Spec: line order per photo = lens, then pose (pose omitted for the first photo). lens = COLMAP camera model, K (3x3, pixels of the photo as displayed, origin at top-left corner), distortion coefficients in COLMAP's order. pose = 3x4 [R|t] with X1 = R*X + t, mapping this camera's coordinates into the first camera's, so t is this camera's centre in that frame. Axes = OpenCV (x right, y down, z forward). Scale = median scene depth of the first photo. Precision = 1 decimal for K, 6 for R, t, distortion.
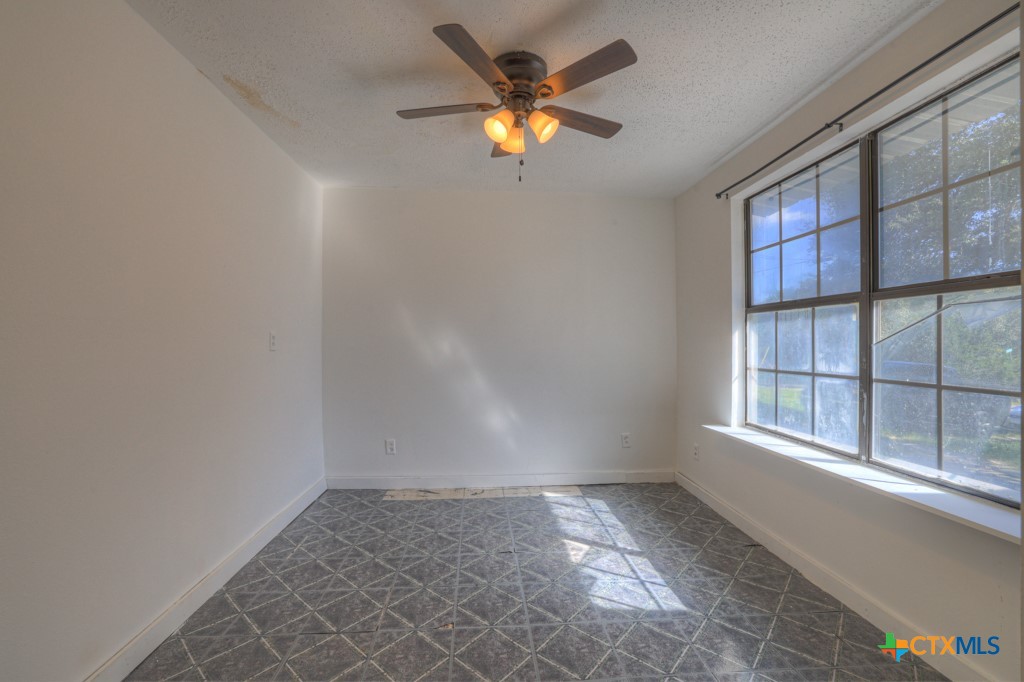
lens RADIAL K [[435.4, 0, 503.5], [0, 435.4, 338.3], [0, 0, 1]] dist [-0.051583, 0.017505]
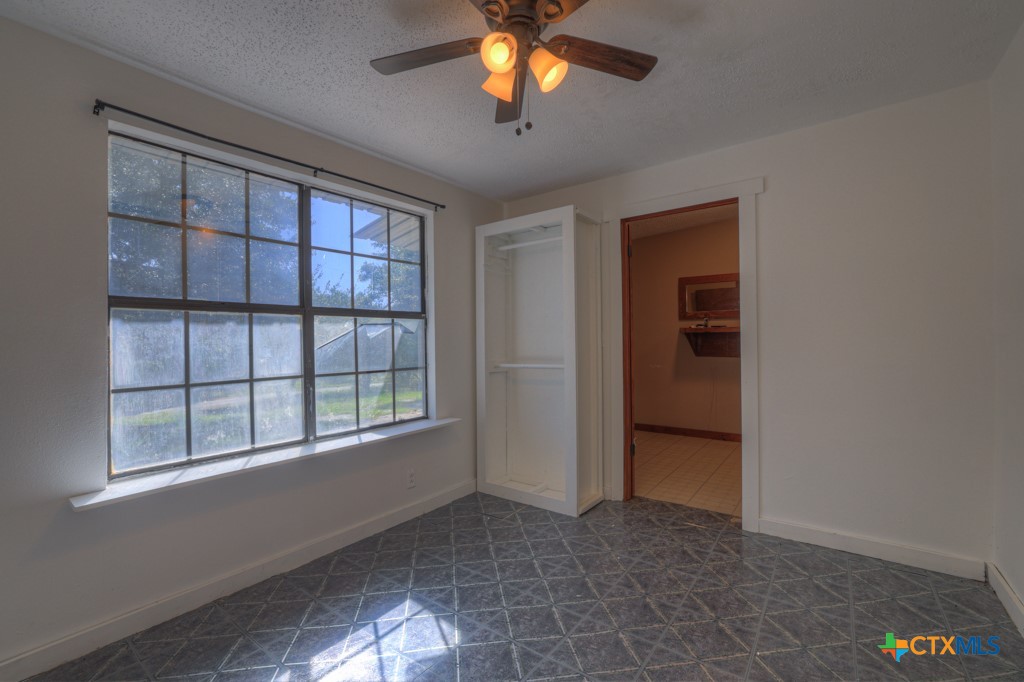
lens RADIAL K [[435.4, 0, 503.5], [0, 435.4, 338.3], [0, 0, 1]] dist [-0.051583, 0.017505]
pose [[-0.751939, 0.023041, 0.658830, -0.421961], [0.014624, 0.999726, -0.018273, 0.014955], [-0.659071, -0.004105, -0.752070, 1.528953]]
